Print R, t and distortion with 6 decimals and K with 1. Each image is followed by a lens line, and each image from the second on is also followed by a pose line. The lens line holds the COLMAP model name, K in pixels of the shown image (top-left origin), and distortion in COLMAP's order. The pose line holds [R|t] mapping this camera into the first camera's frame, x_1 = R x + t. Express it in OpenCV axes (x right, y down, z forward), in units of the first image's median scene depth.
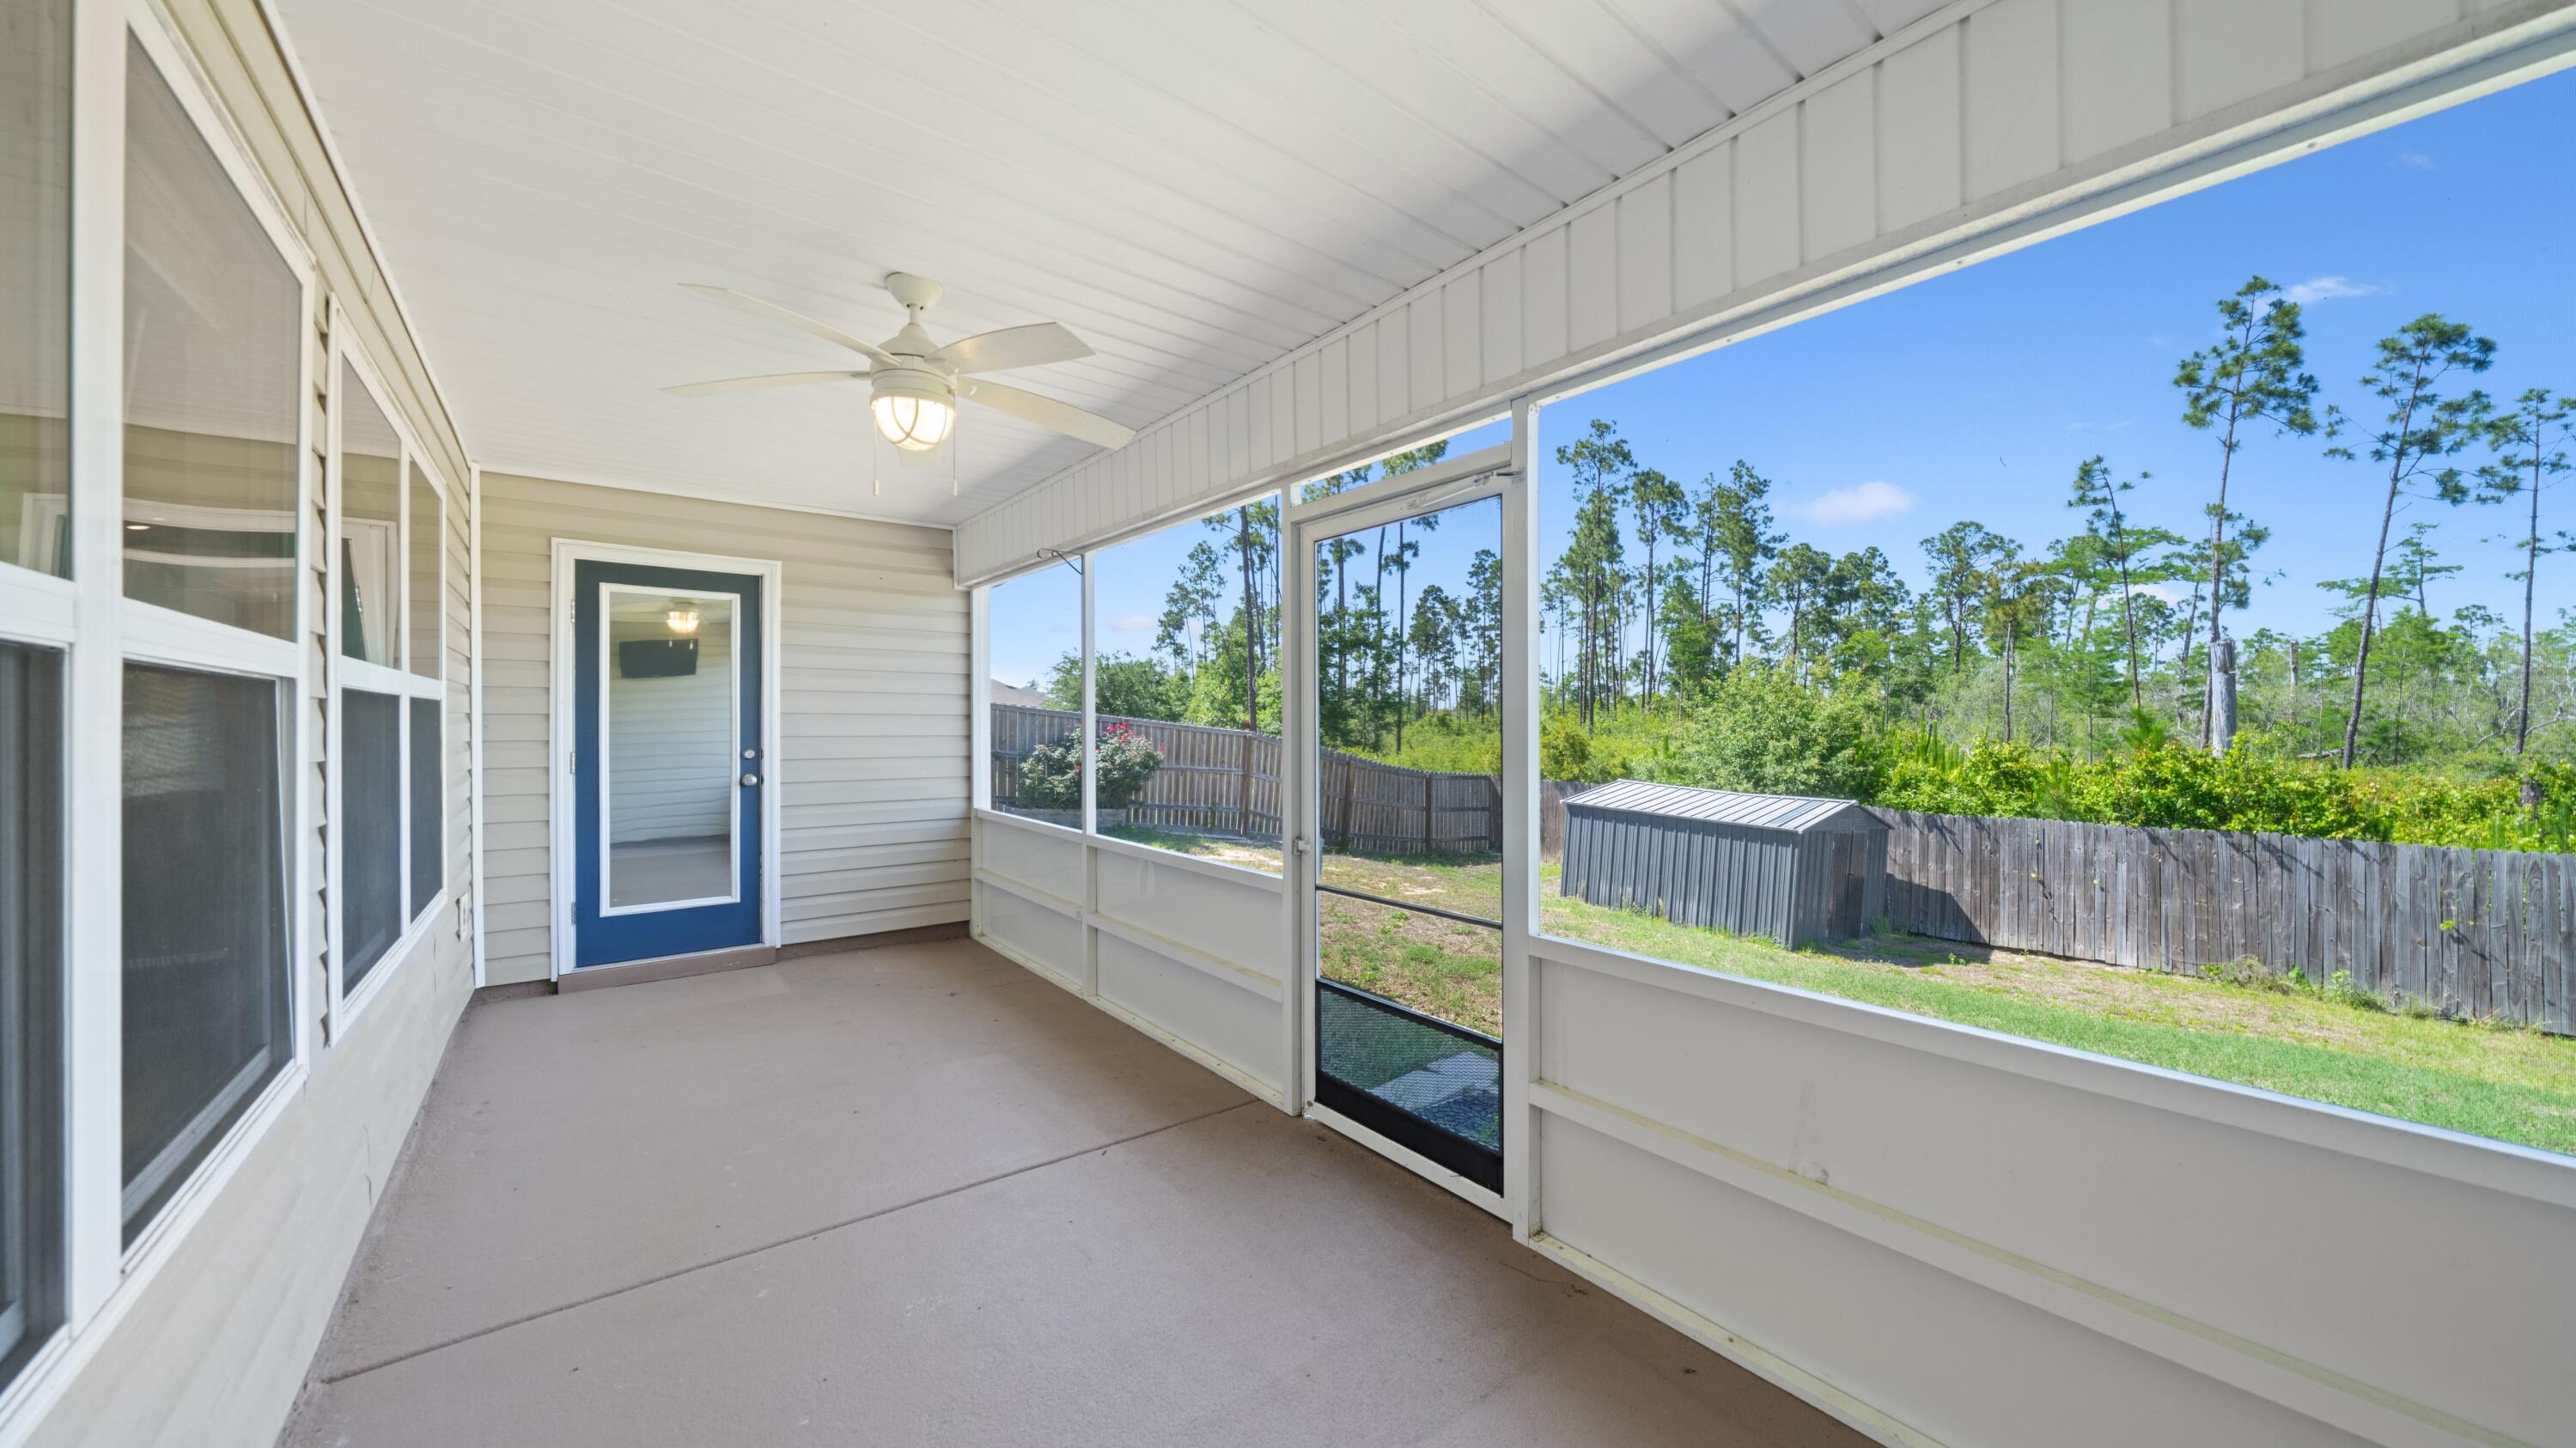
lens RADIAL K [[875.3, 0, 1243.4], [0, 875.3, 728.4], [0, 0, 1]] dist [-0.003994, -0.000435]
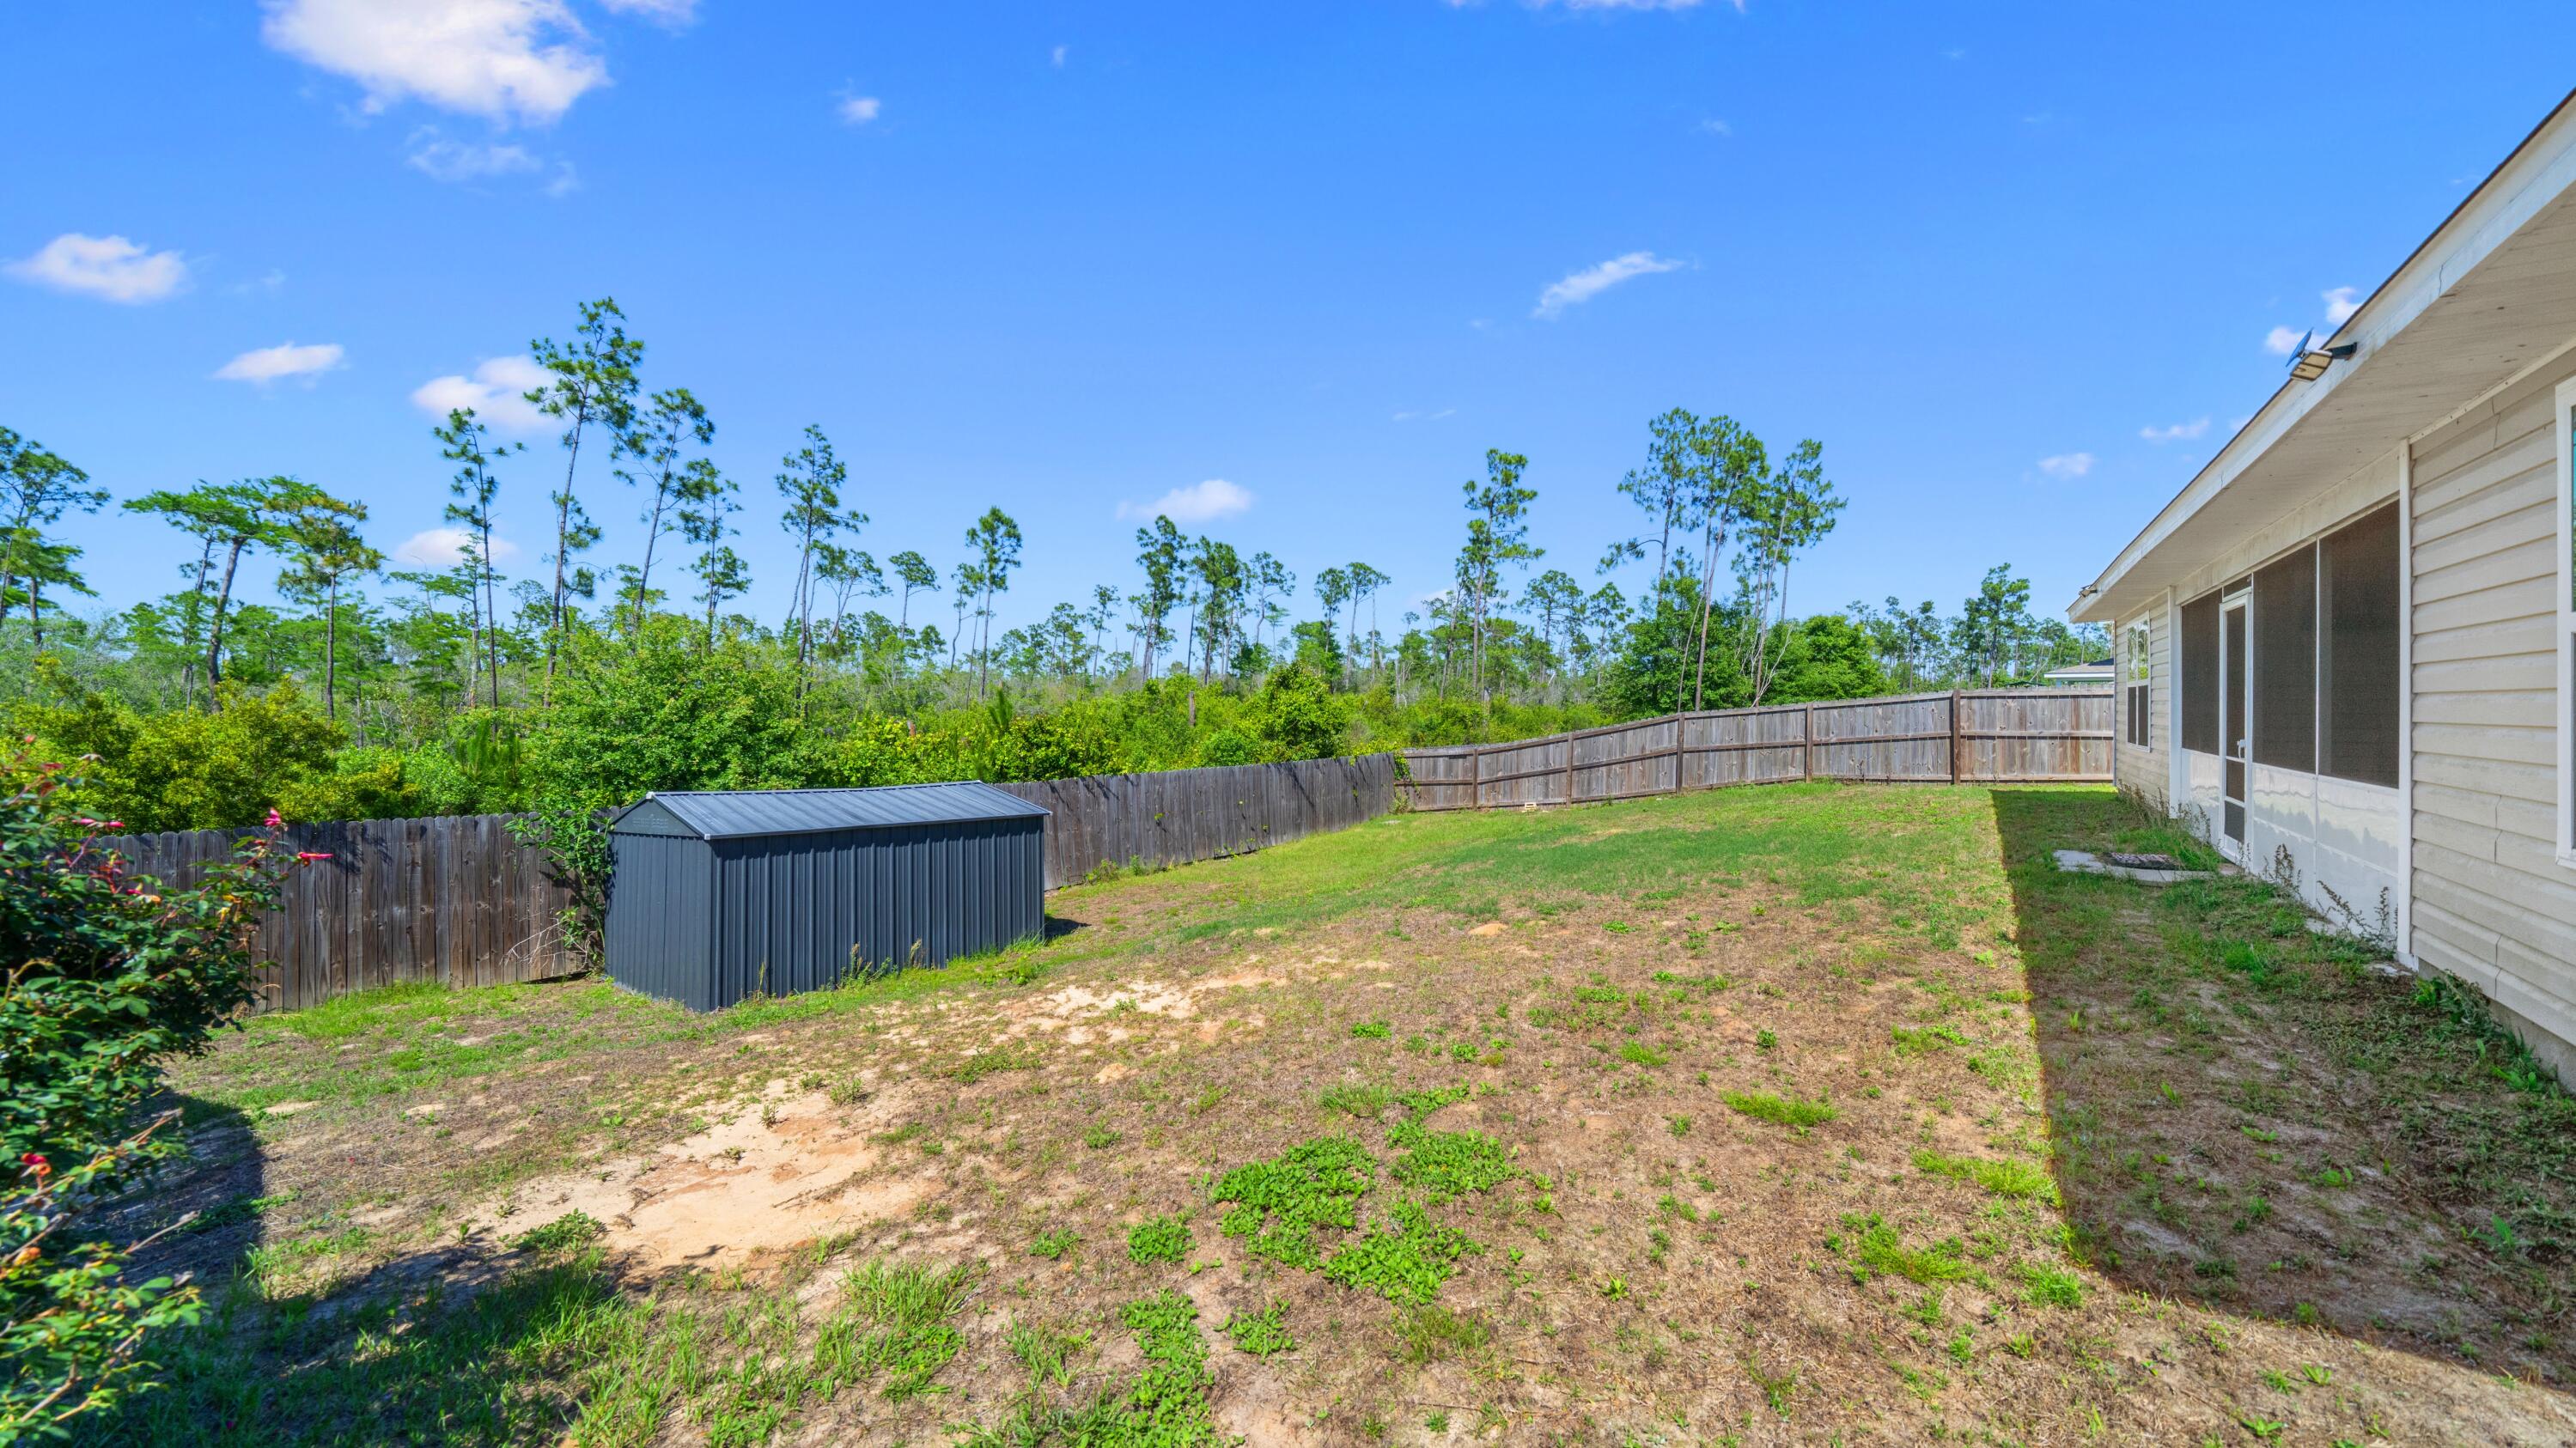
lens RADIAL K [[875.3, 0, 1323.9], [0, 875.3, 726.5], [0, 0, 1]] dist [-0.003994, -0.000435]
pose [[-0.276408, -0.020655, 0.960818, -0.173994], [0.006571, 0.999705, 0.023381, 0.002508], [-0.961018, 0.012776, -0.276191, 0.504275]]
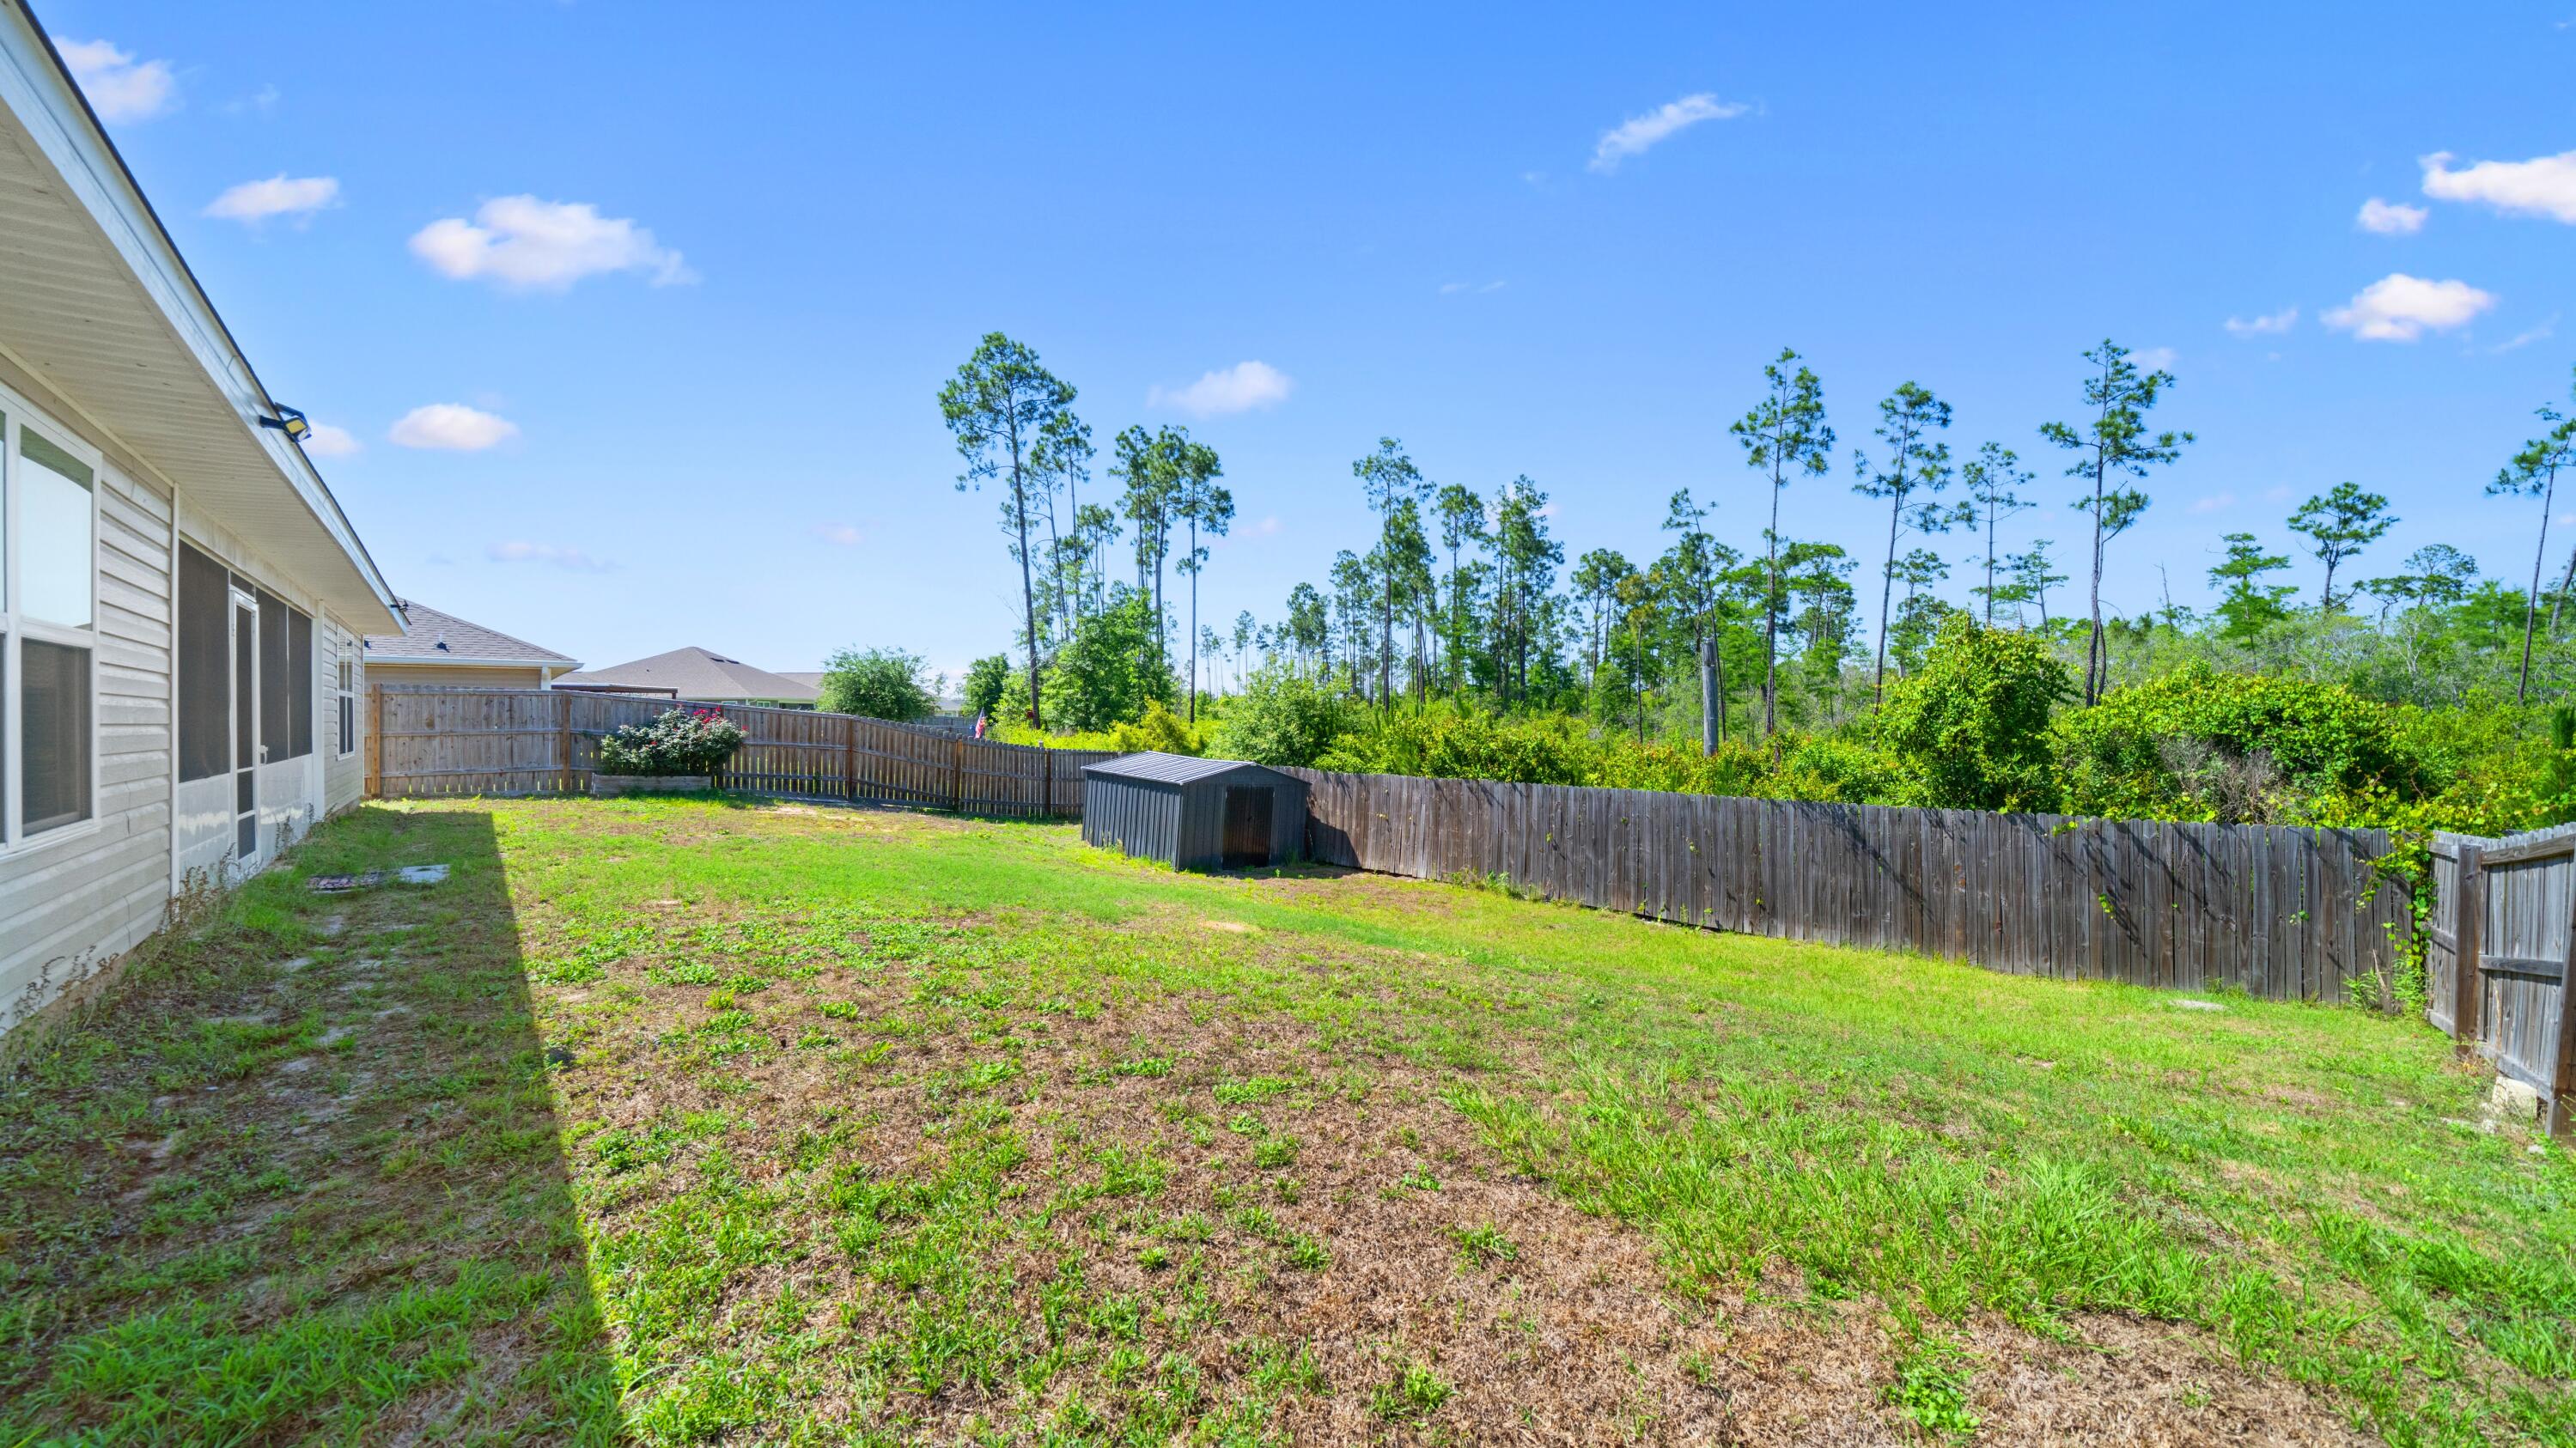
lens RADIAL K [[875.3, 0, 1267.0], [0, 875.3, 717.8], [0, 0, 1]] dist [-0.003994, -0.000435]
pose [[0.996321, -0.006616, 0.085439, 0.344651], [0.006875, 0.999973, -0.002730, 0.009915], [-0.085418, 0.003307, 0.996340, -0.199440]]
